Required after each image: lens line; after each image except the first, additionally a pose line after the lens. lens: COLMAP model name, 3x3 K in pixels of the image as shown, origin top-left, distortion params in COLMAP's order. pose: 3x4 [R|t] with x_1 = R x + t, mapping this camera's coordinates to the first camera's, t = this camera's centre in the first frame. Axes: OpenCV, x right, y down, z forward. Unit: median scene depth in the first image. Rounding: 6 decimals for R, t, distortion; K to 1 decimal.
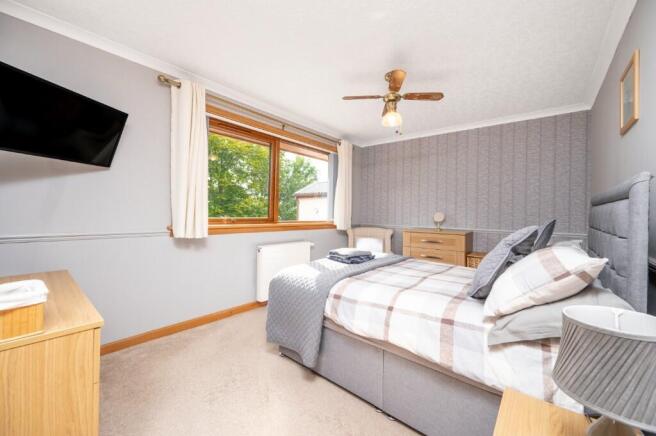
lens RADIAL K [[261.8, 0, 322.9], [0, 261.8, 215.6], [0, 0, 1]] dist [-0.000387, -0.000026]
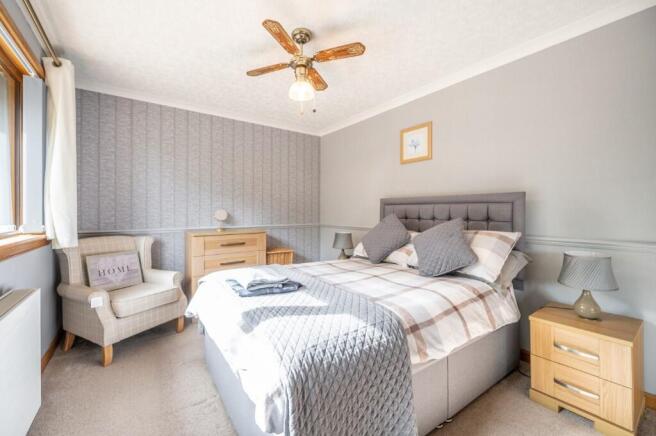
lens RADIAL K [[272.2, 0, 328.0], [0, 272.2, 212.8], [0, 0, 1]] dist [-0.000142, -0.000005]
pose [[0.239529, -0.020934, 0.970663, -0.334385], [0.013816, 0.999740, 0.018152, -0.012095], [-0.970791, 0.009063, 0.239756, 0.479404]]
